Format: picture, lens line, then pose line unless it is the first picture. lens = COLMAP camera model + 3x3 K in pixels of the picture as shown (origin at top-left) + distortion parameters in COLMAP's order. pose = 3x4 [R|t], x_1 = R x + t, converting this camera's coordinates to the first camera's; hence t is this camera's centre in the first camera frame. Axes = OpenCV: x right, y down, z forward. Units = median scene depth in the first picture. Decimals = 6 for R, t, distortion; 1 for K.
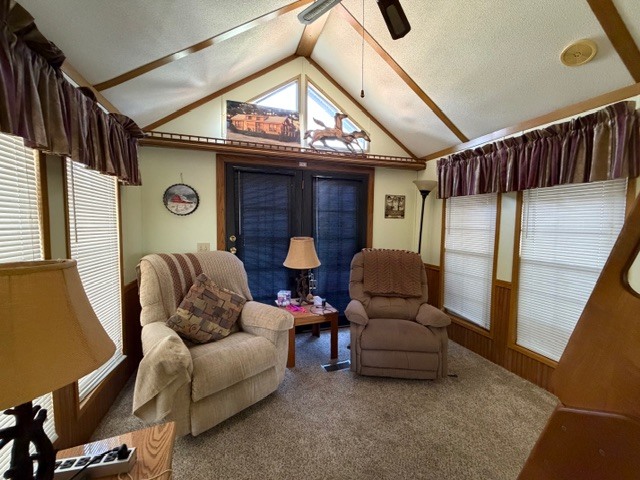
lens RADIAL K [[254.8, 0, 319.9], [0, 254.8, 240.2], [0, 0, 1]] dist [0.000159, -0.000467]
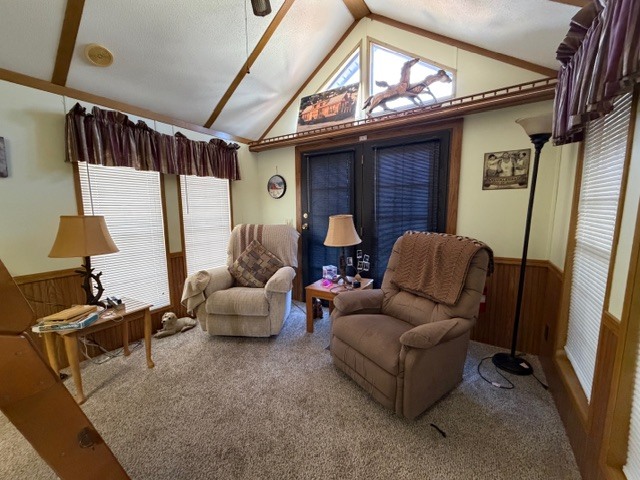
lens RADIAL K [[254.8, 0, 318.8], [0, 254.8, 240.8], [0, 0, 1]] dist [0.000159, -0.000467]
pose [[0.621203, 0.085271, -0.778996, 0.608617], [-0.036056, 0.996120, 0.080285, 0.010427], [0.782819, -0.021786, 0.621867, 0.288321]]
